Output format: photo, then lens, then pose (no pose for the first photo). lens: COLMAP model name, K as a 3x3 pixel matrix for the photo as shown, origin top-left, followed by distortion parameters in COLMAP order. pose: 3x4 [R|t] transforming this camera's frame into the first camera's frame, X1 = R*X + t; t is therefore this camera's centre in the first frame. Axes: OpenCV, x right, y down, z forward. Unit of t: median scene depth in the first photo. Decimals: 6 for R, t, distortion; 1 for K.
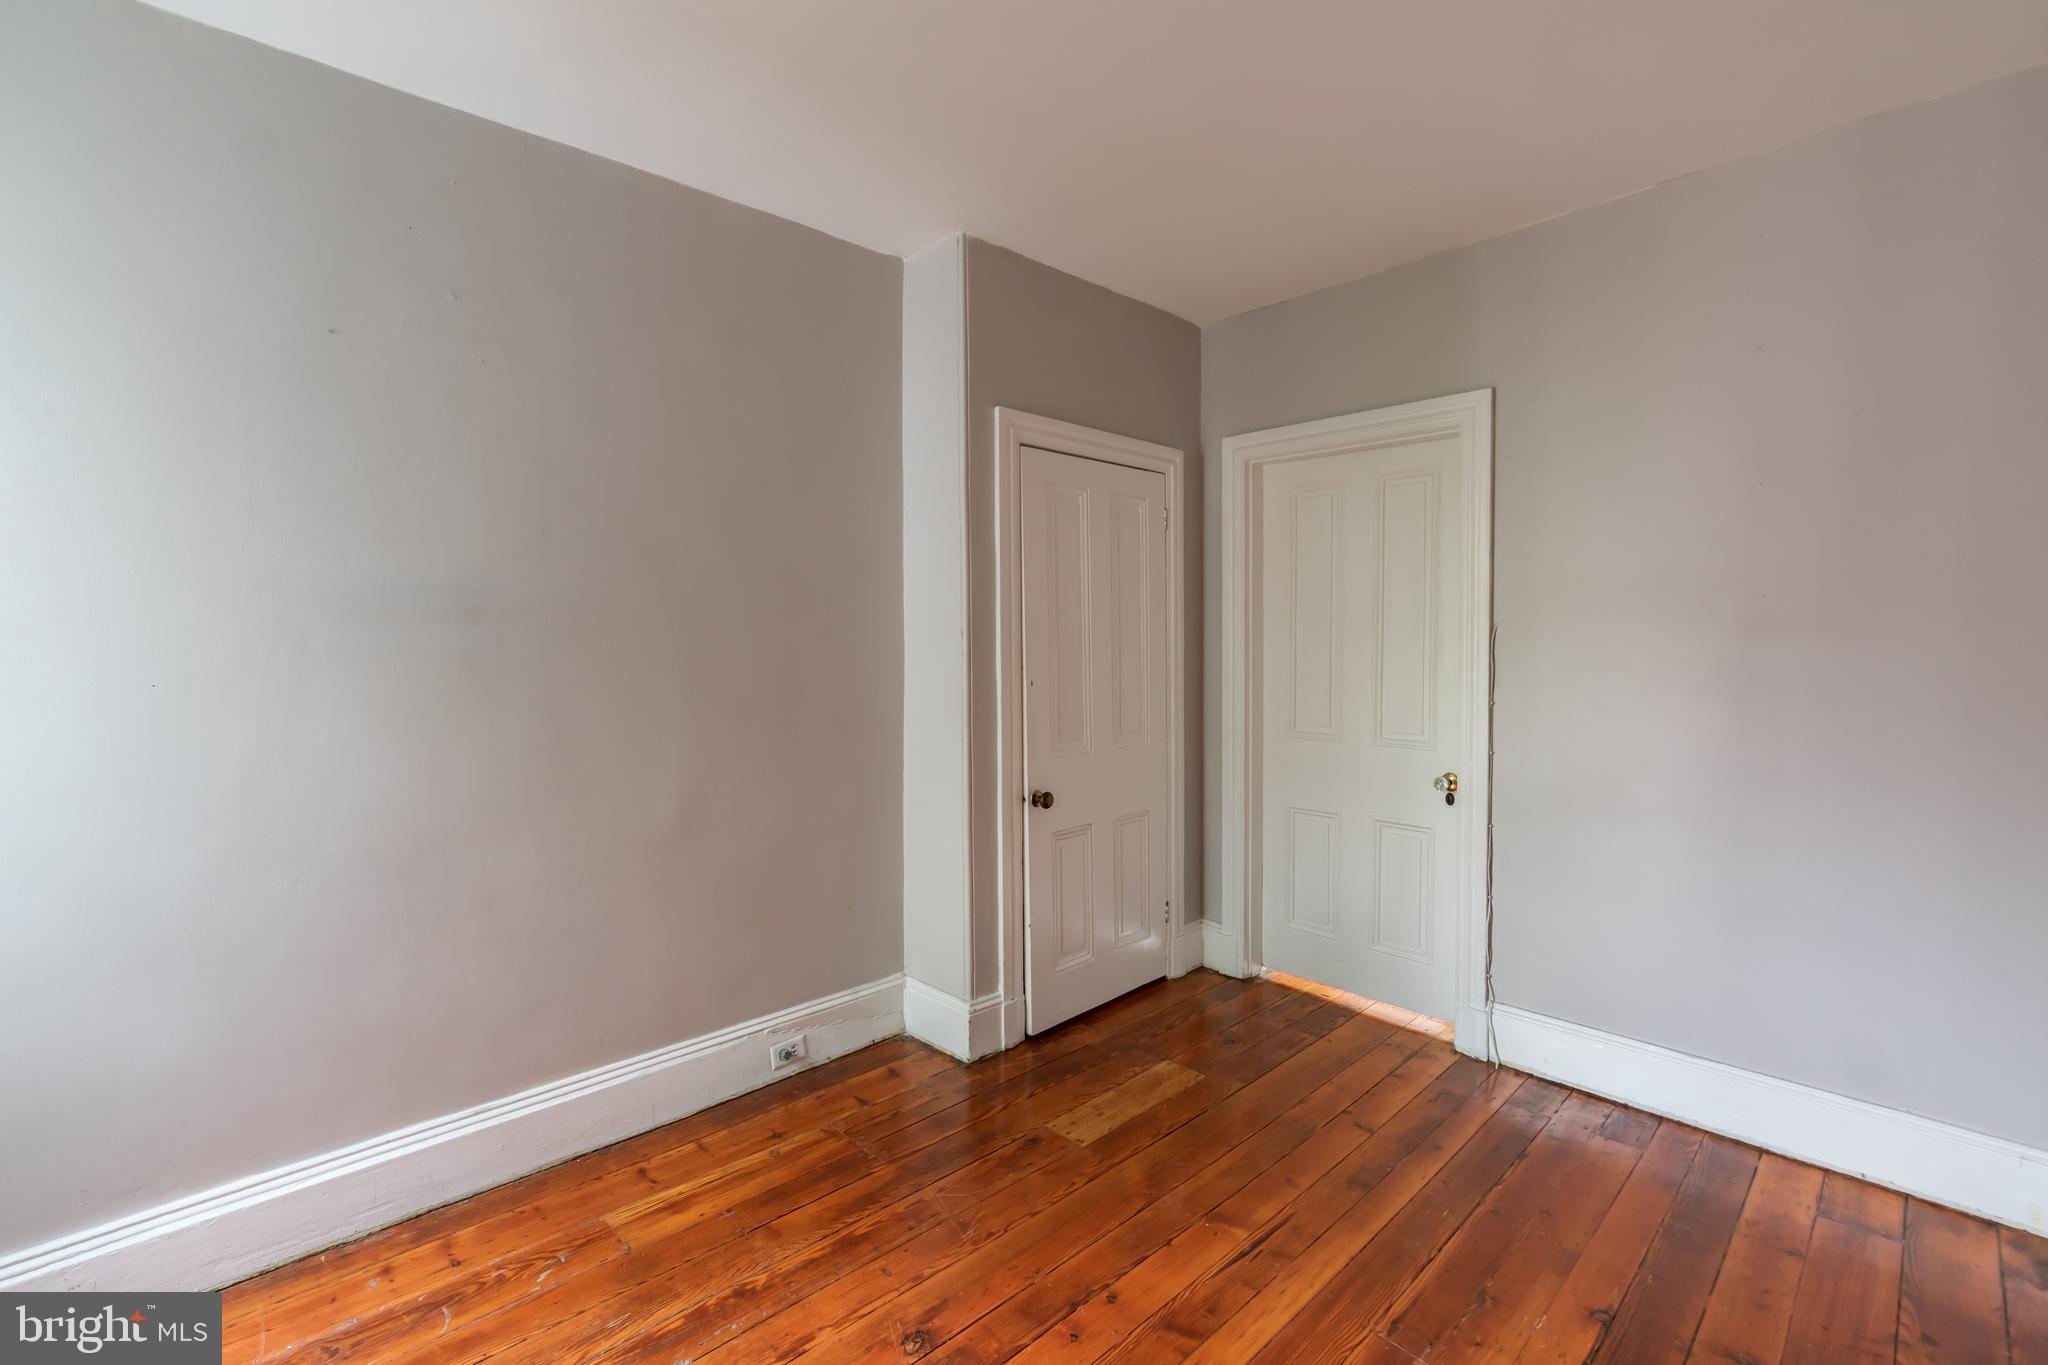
lens RADIAL K [[915.9, 0, 1014.1], [0, 915.9, 670.6], [0, 0, 1]] dist [-0.016673, 0.000036]
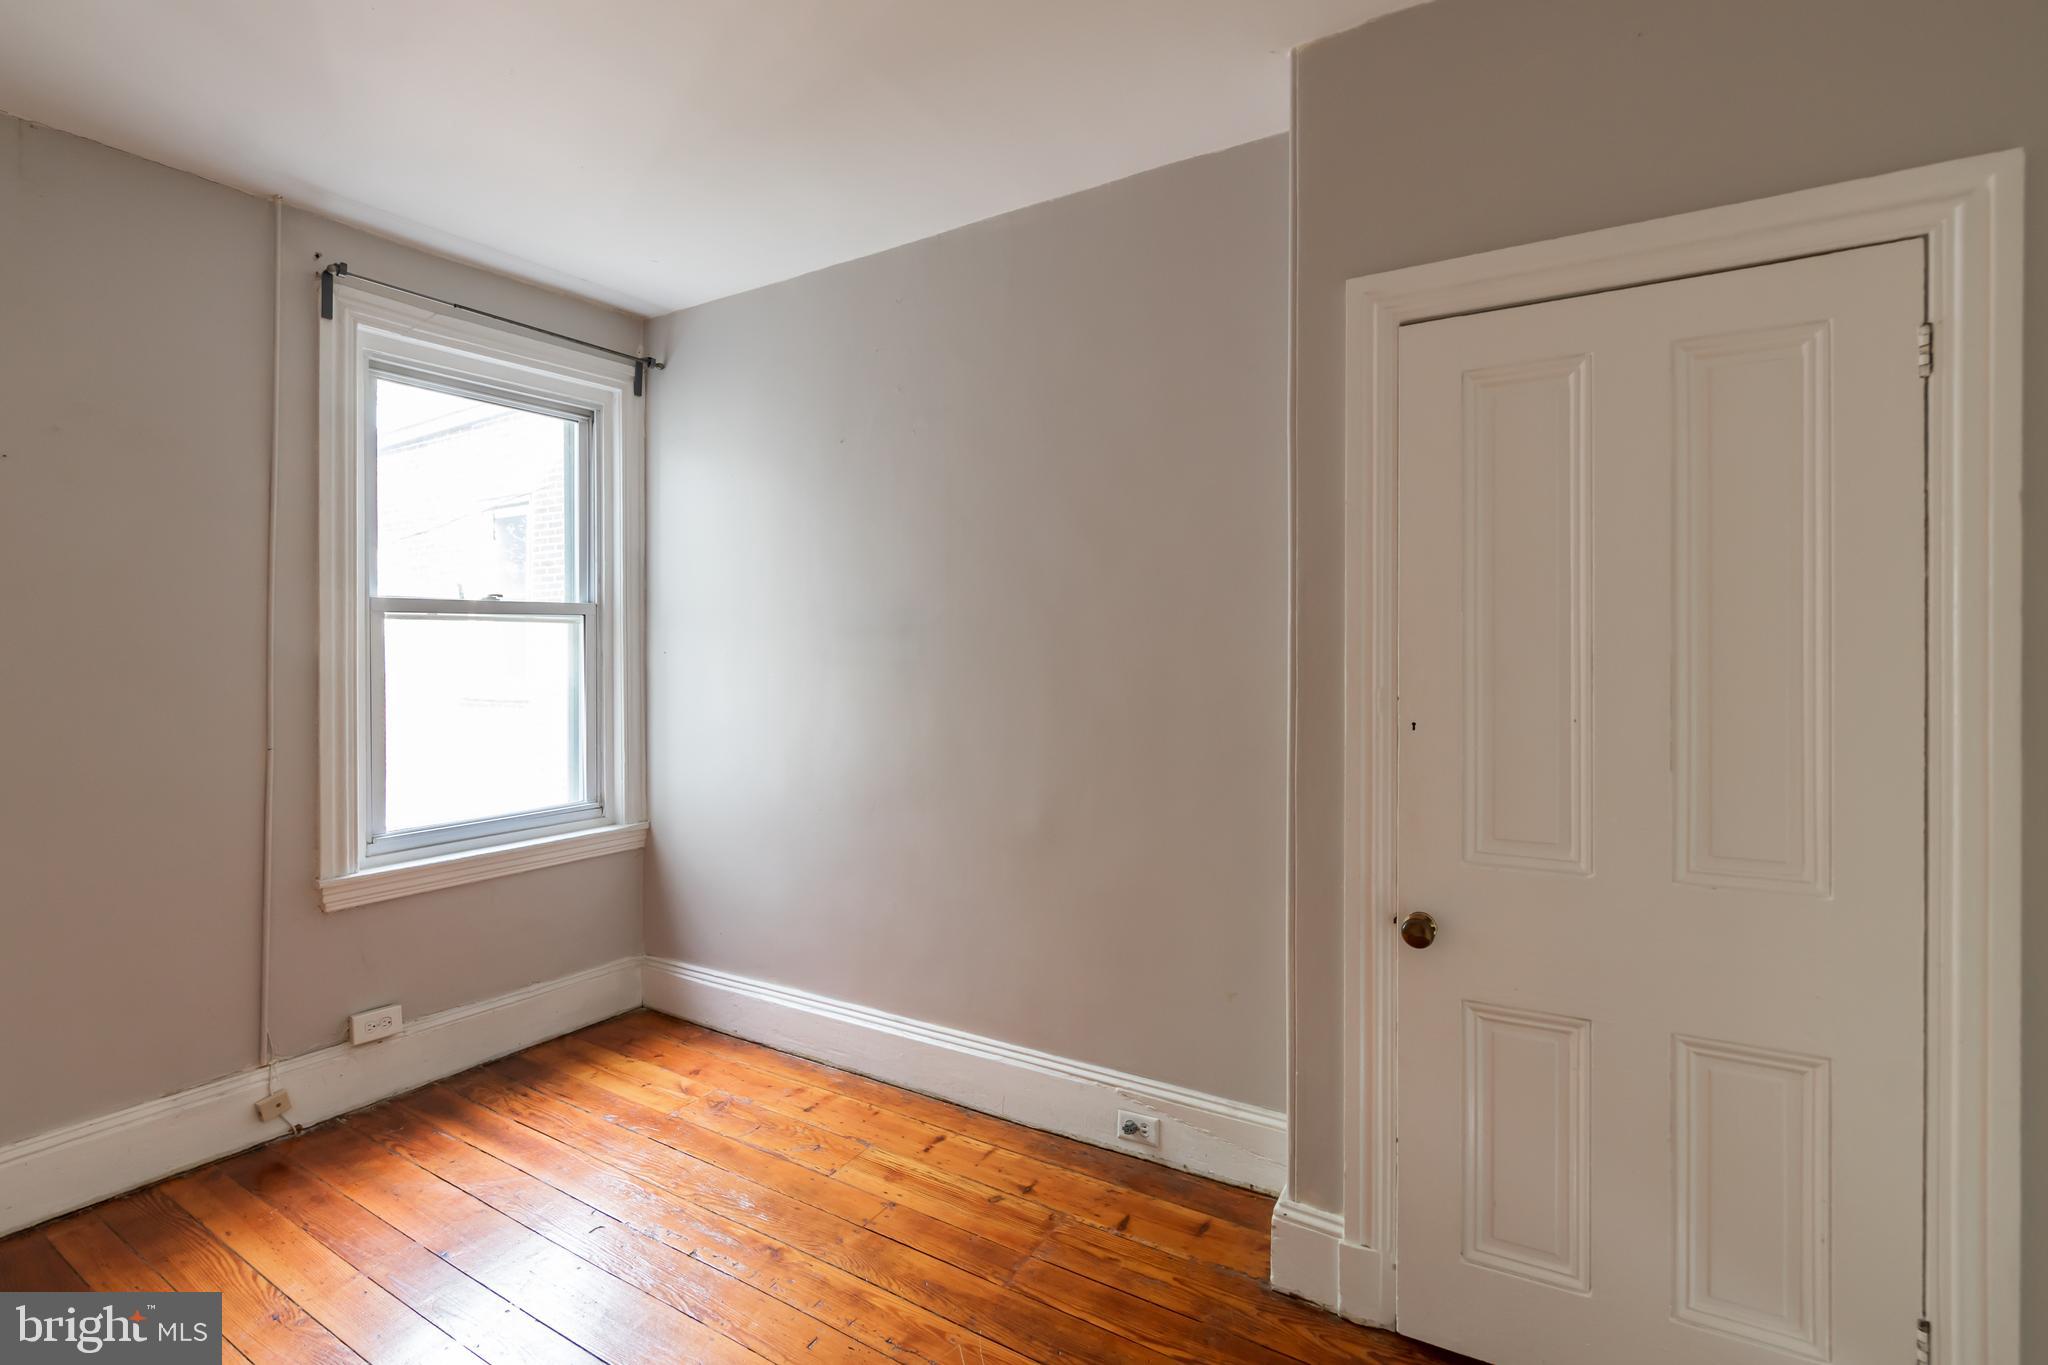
lens RADIAL K [[917.6, 0, 1046.0], [0, 917.6, 653.0], [0, 0, 1]] dist [-0.010104, 0.000177]
pose [[0.267573, 0.004513, -0.963527, 0.574043], [-0.032769, 0.999453, -0.004419, -0.024545], [0.962980, 0.032756, 0.267575, 0.686285]]
